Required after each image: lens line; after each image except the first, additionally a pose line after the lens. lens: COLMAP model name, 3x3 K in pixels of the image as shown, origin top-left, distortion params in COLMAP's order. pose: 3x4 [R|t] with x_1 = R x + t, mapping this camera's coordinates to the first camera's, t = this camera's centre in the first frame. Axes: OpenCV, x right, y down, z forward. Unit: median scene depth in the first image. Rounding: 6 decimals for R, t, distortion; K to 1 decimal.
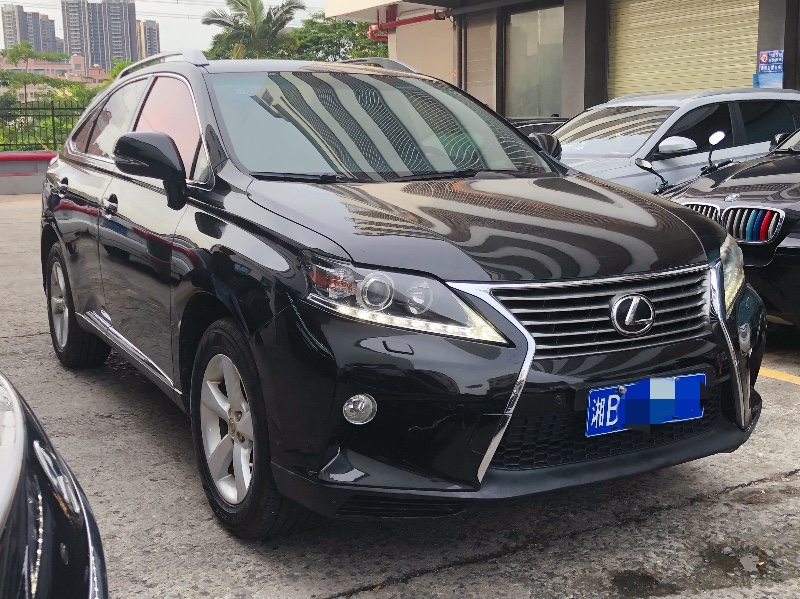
lens RADIAL K [[935.7, 0, 407.2], [0, 935.7, 285.5], [0, 0, 1]] dist [0.015027, 0.000000]
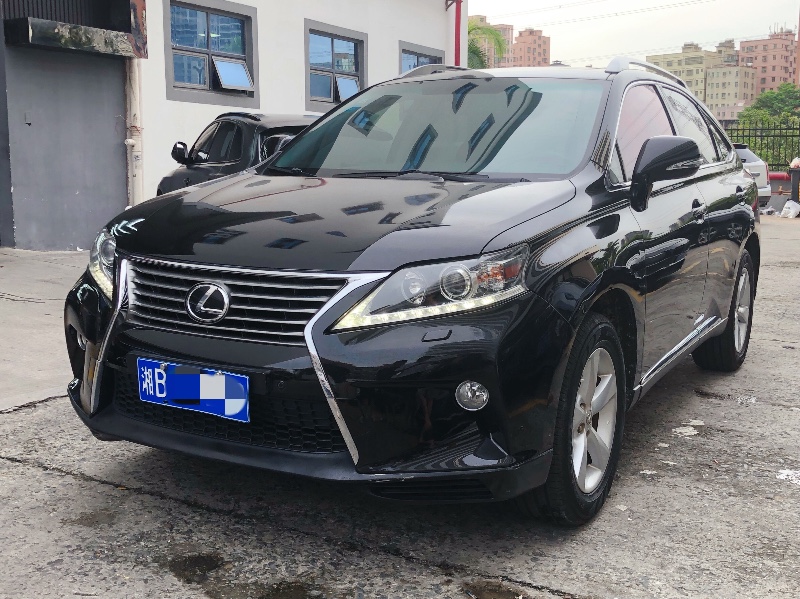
lens RADIAL K [[935.7, 0, 401.3], [0, 935.7, 301.1], [0, 0, 1]] dist [0.015027, 0.000000]
pose [[0.510566, 0.139048, -0.848521, 1.213308], [-0.146512, 0.986475, 0.073496, -0.076727], [0.847264, 0.086794, 0.524033, 0.638102]]
